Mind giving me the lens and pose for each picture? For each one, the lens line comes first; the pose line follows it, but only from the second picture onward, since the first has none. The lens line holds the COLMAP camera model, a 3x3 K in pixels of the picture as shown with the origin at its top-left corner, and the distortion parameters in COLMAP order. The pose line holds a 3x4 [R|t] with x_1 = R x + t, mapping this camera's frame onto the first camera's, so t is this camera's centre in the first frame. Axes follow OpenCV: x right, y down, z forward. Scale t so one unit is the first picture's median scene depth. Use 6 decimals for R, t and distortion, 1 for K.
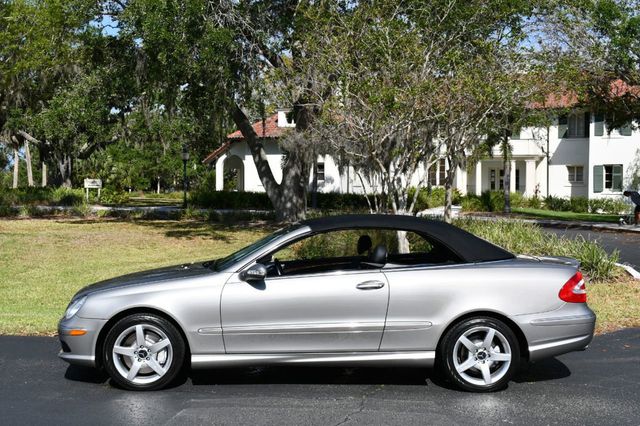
lens RADIAL K [[925.4, 0, 320.6], [0, 925.4, 230.3], [0, 0, 1]] dist [-0.007152, 0.000000]
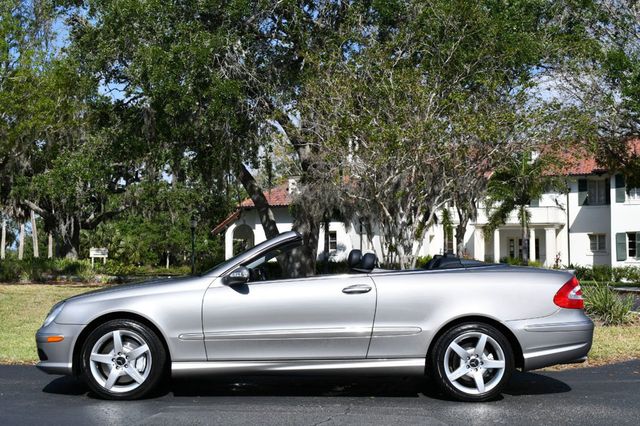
lens RADIAL K [[956.6, 0, 319.2], [0, 956.6, 231.7], [0, 0, 1]] dist [0.001013, 0.000000]
pose [[0.999767, -0.004589, -0.021081, 0.035179], [0.002673, 0.995936, -0.090020, 0.088611], [0.021408, 0.089943, 0.995717, -0.001165]]
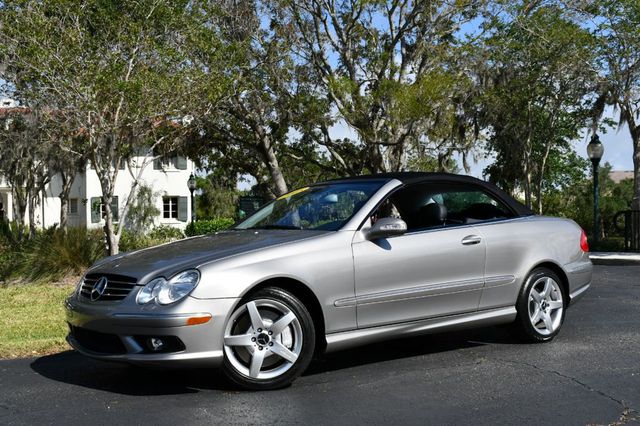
lens RADIAL K [[847.0, 0, 322.9], [0, 847.0, 223.0], [0, 0, 1]] dist [-0.020106, 0.000000]
pose [[0.772721, -0.018643, 0.634472, -0.582408], [0.056819, 0.997587, -0.039887, 0.068251], [-0.632198, 0.066871, 0.771916, 0.441230]]
